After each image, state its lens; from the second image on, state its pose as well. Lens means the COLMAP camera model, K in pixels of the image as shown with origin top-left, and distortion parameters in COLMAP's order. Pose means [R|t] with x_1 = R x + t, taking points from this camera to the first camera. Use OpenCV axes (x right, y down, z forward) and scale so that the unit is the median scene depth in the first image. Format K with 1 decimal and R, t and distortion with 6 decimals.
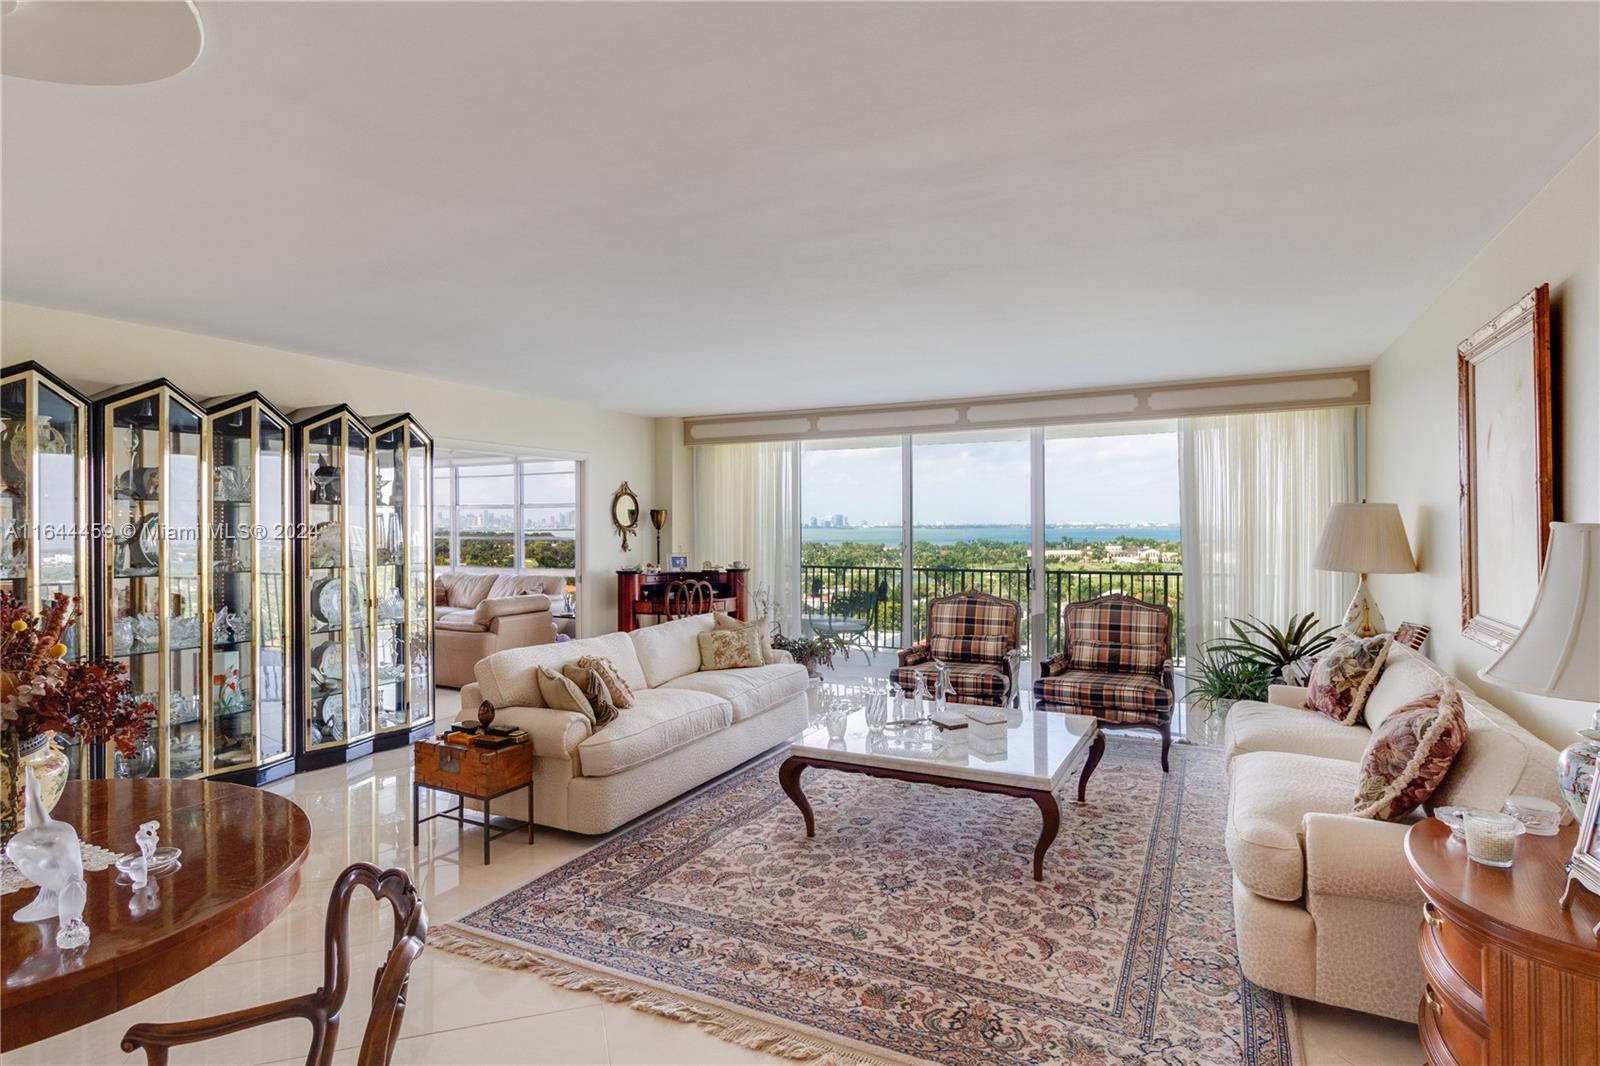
lens RADIAL K [[809.2, 0, 801.7], [0, 809.2, 525.9], [0, 0, 1]] dist [-0.003272, -0.001235]
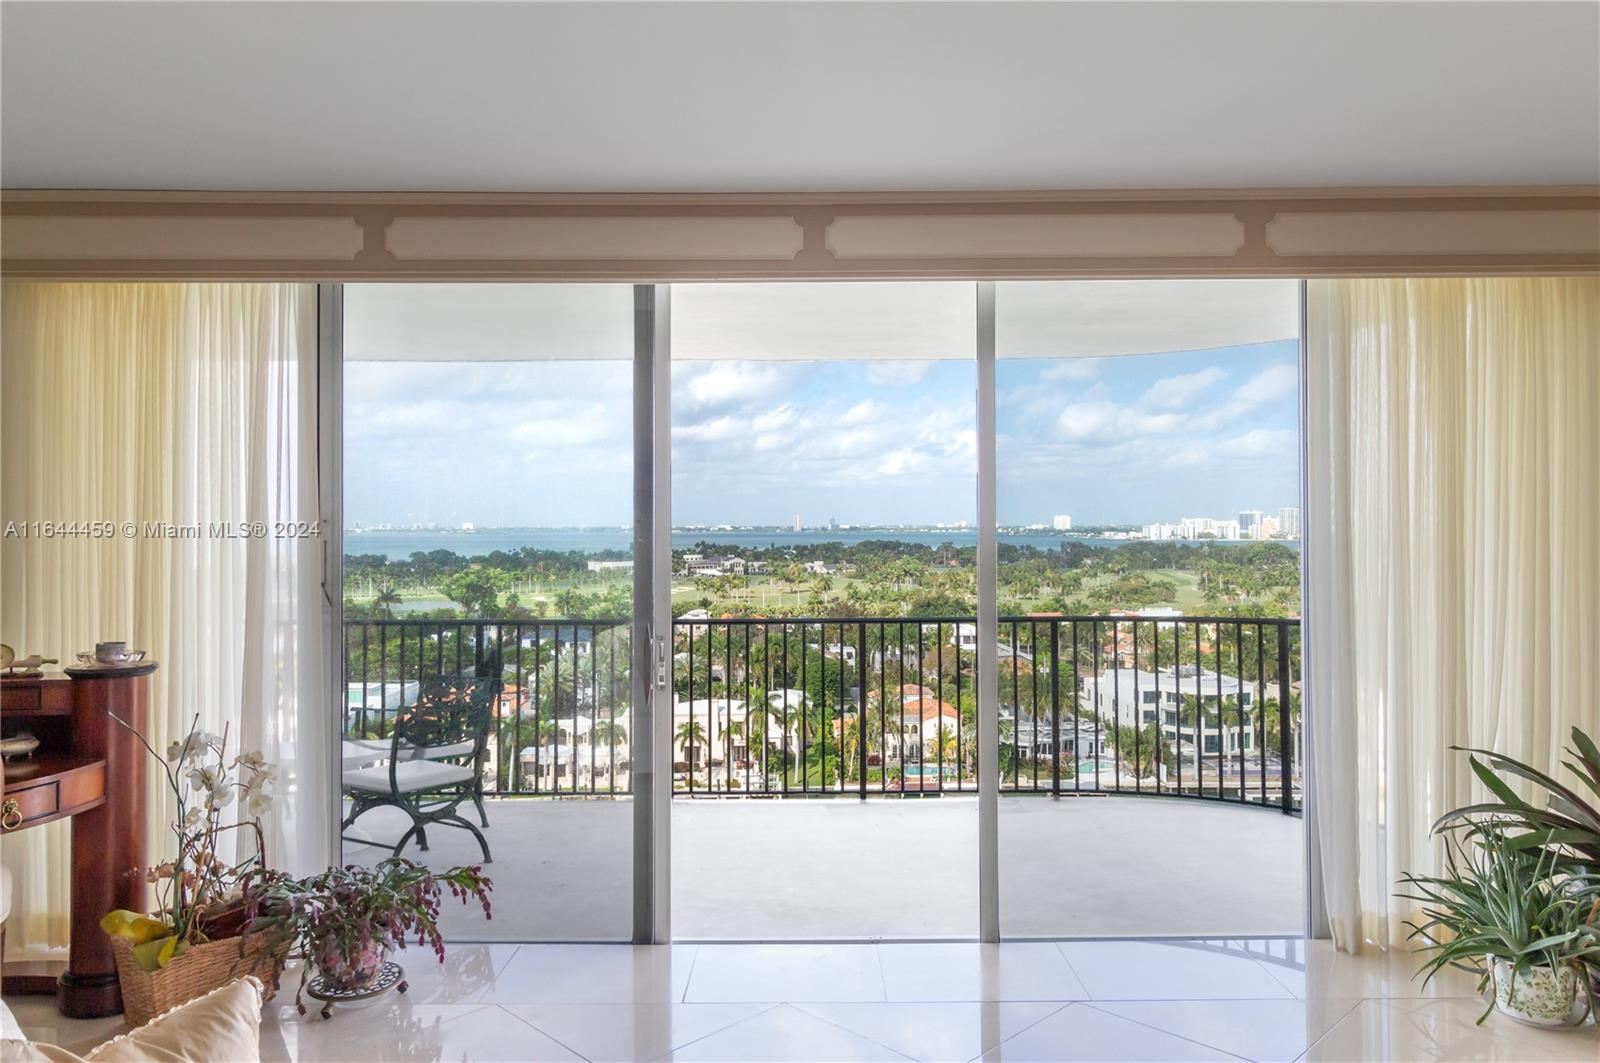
lens RADIAL K [[1080.1, 0, 802.1], [0, 1080.1, 514.0], [0, 0, 1]] dist [0.005931, 0.001080]
pose [[0.892284, 0.006946, 0.451421, -0.030658], [-0.000520, 0.999897, -0.014357, -0.000727], [-0.451474, 0.012576, 0.892196, 0.510354]]
